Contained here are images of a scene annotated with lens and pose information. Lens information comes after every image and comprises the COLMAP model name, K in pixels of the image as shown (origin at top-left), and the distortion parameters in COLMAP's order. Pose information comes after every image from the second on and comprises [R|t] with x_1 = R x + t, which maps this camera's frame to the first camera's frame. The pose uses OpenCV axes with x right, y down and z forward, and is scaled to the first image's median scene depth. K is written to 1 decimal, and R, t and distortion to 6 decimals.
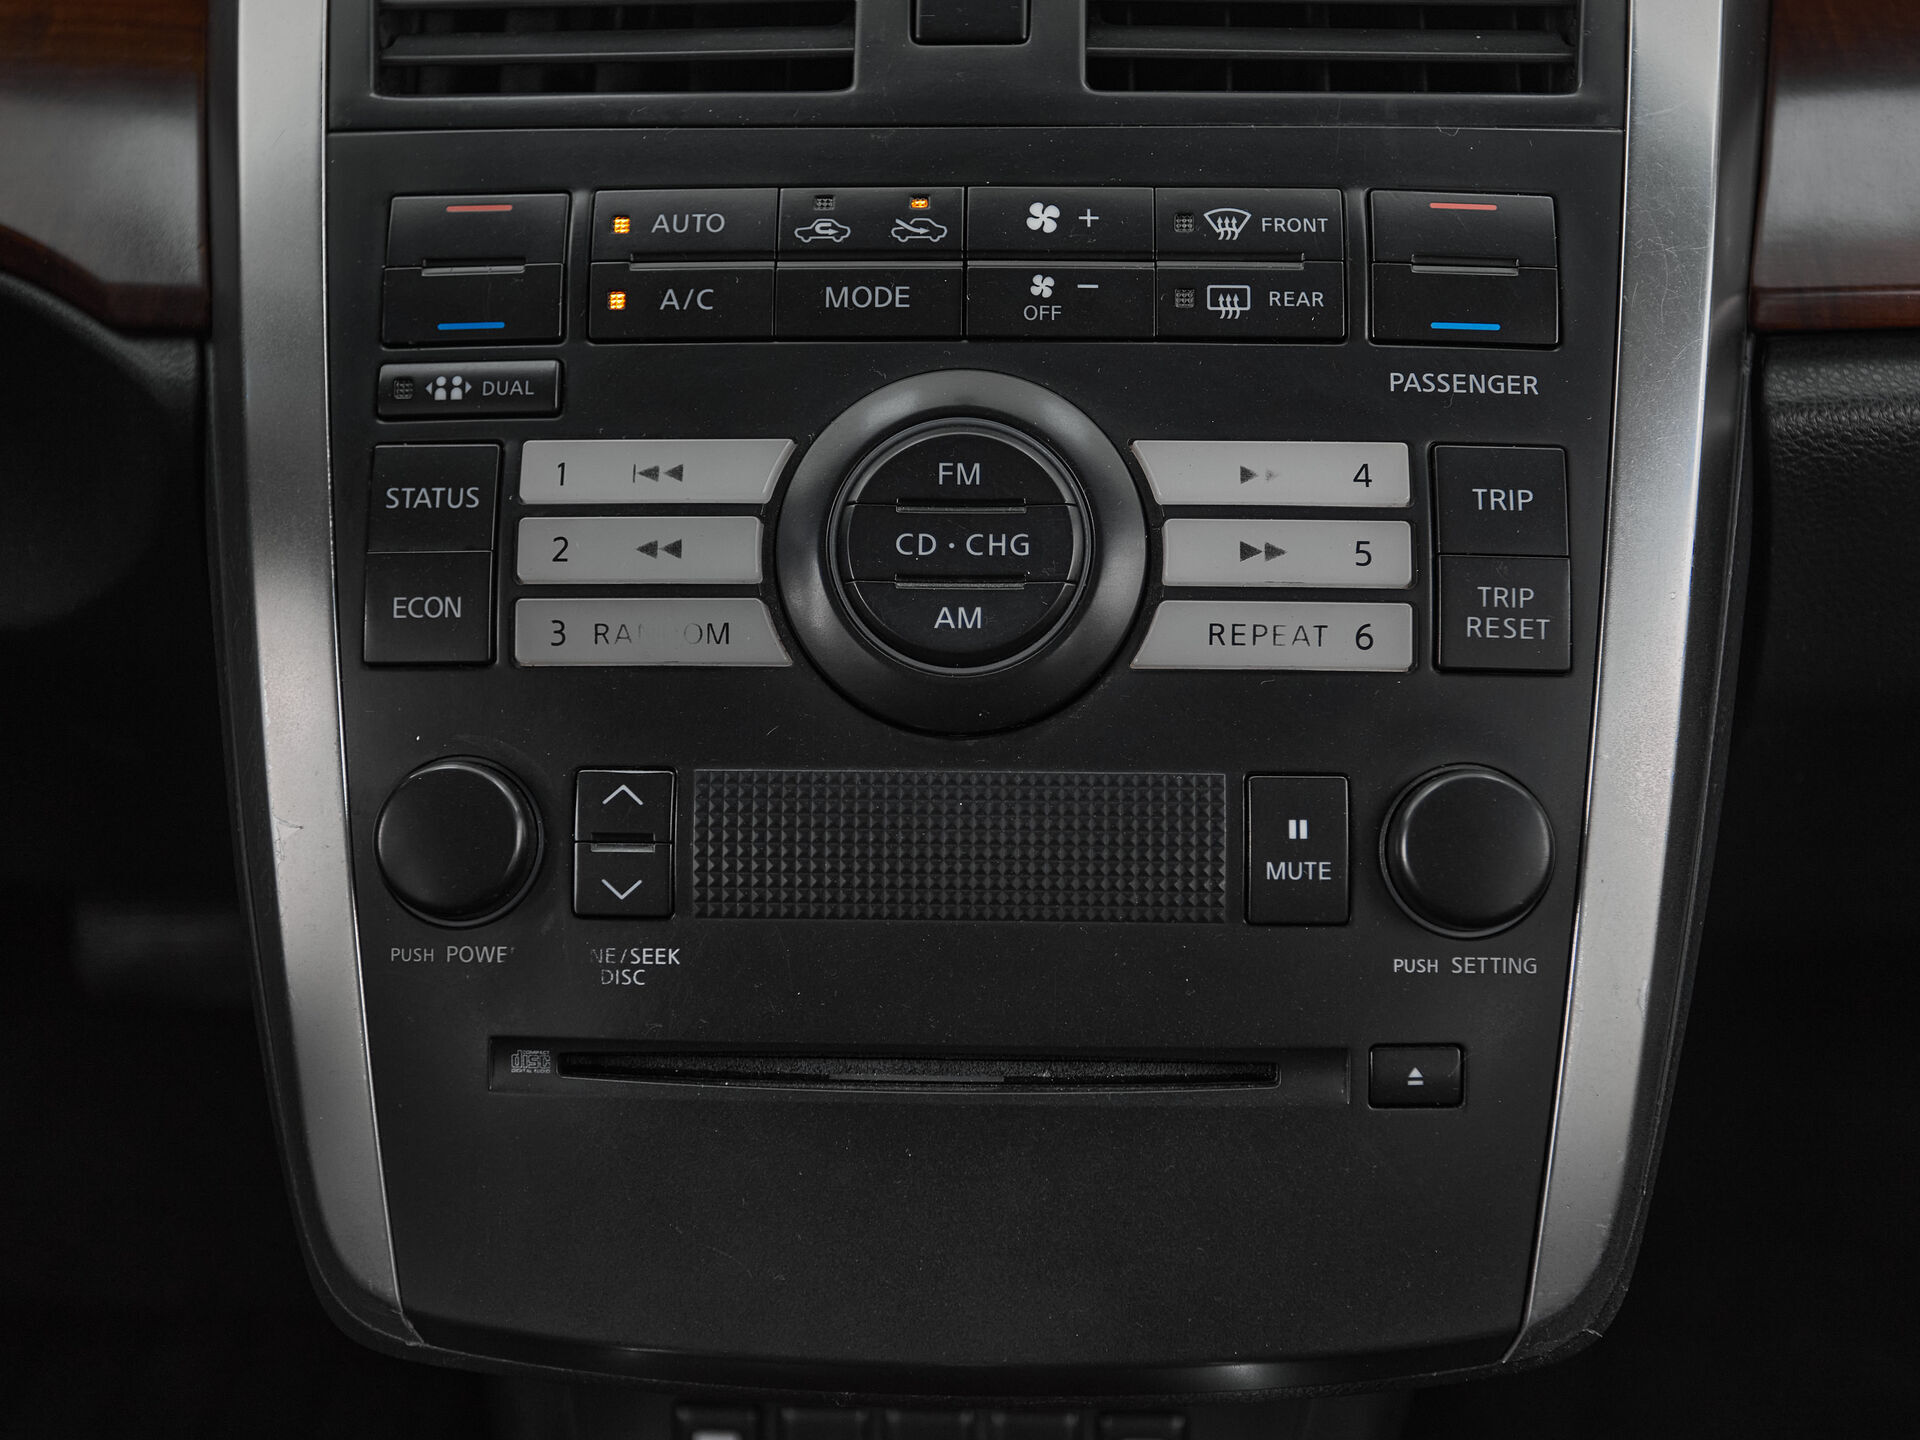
lens RADIAL K [[2166.0, 0, 959.0], [0, 2166.0, 692.6], [0, 0, 1]] dist [0.012646, 0.009540]
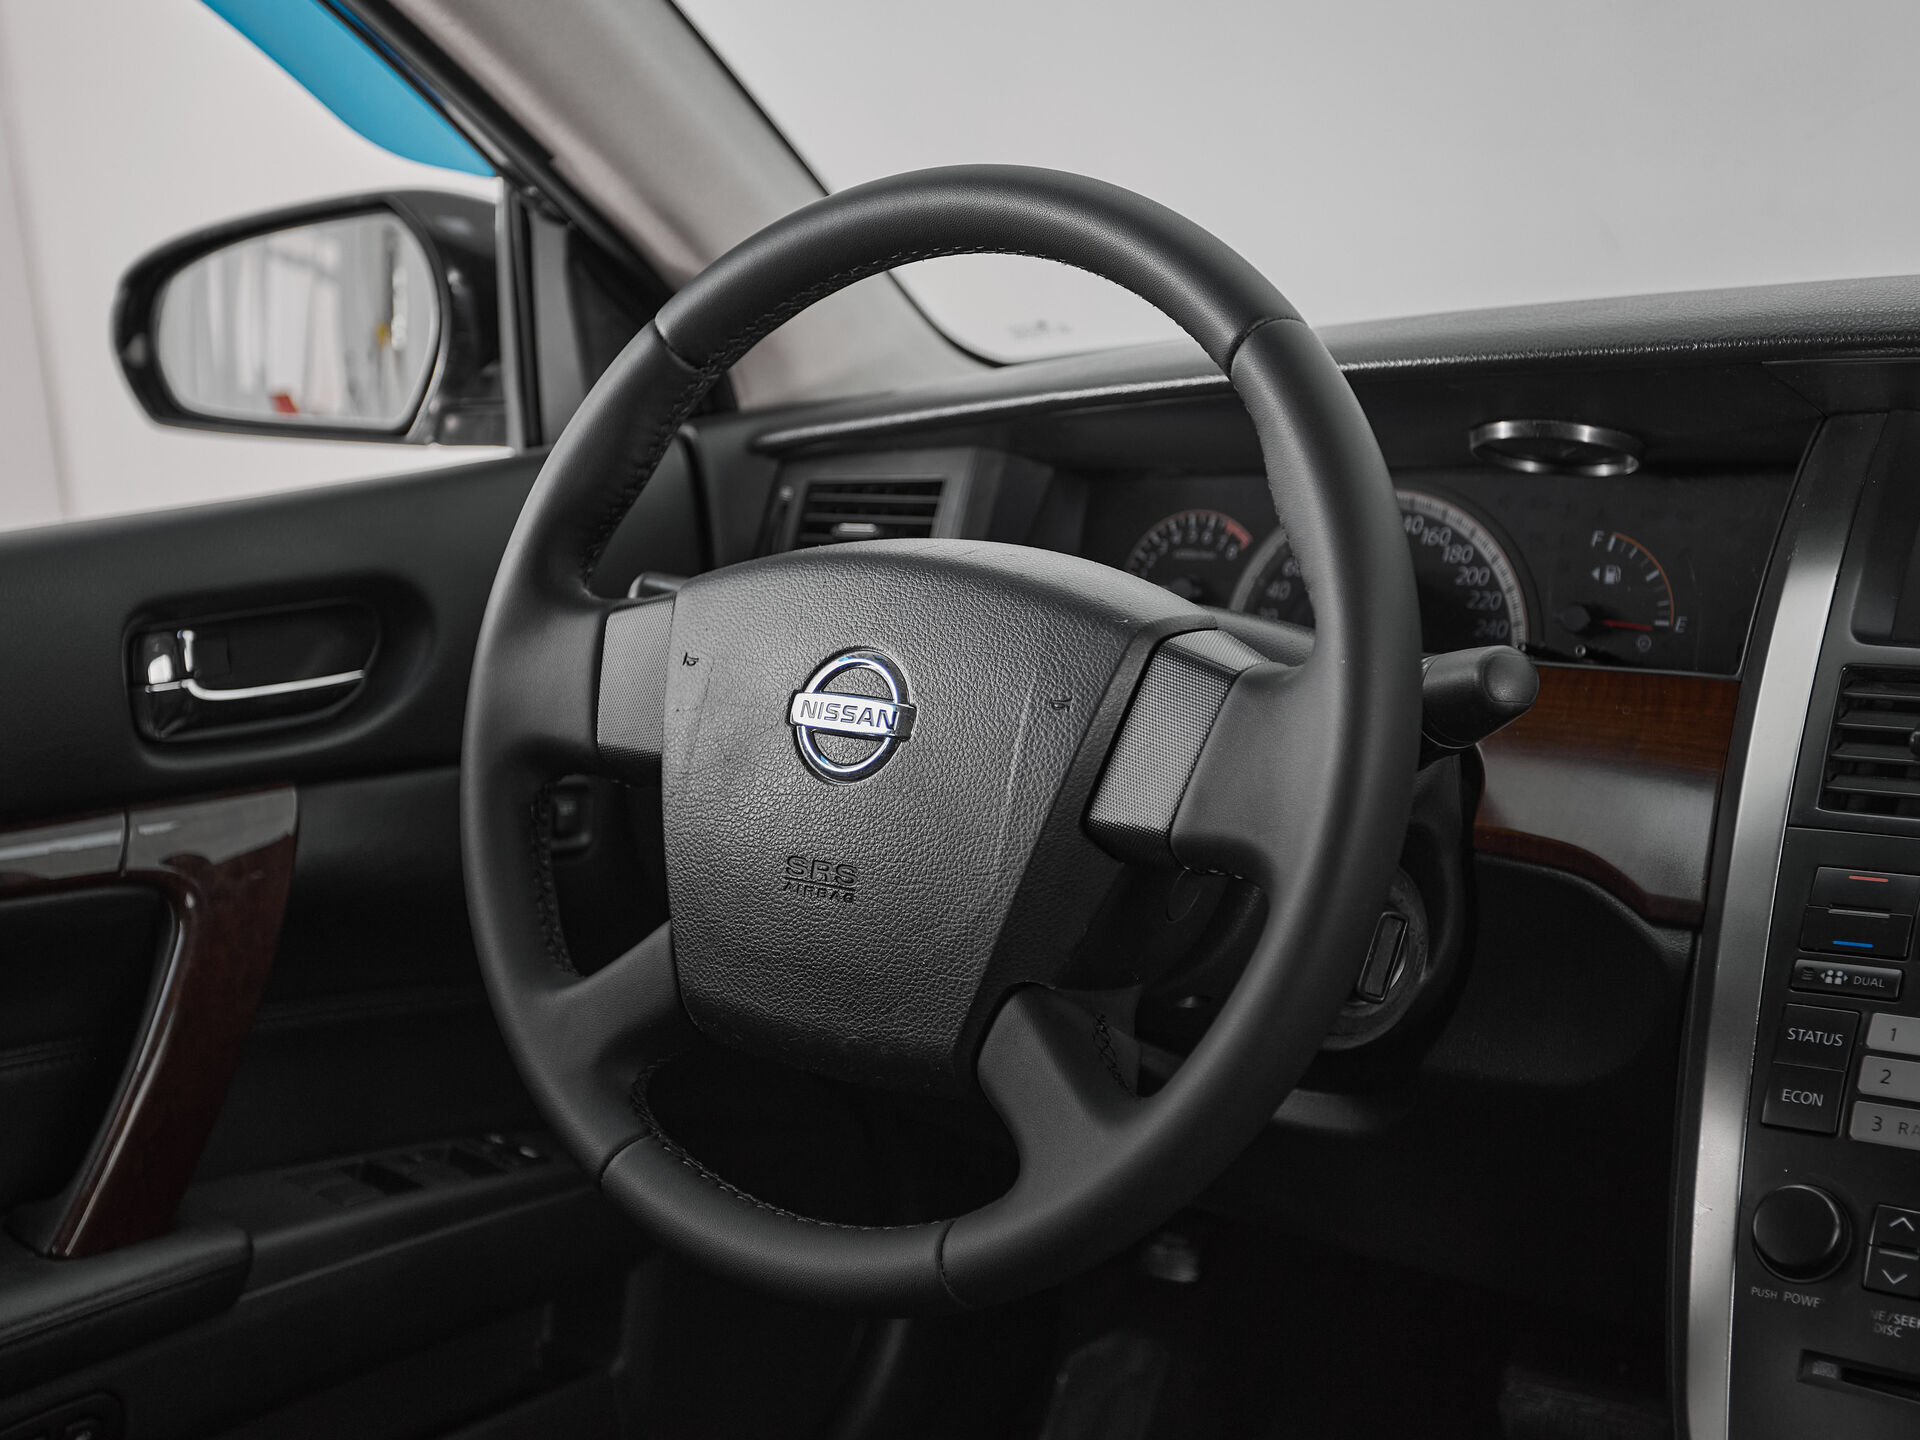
lens RADIAL K [[2631.9, 0, 920.8], [0, 2631.9, 711.1], [0, 0, 1]] dist [0.028987, 0.120928]
pose [[0.819233, 0.075784, -0.568431, 0.364094], [-0.210971, 0.961543, -0.175860, 0.187045], [0.533244, 0.263992, 0.803716, -1.183711]]
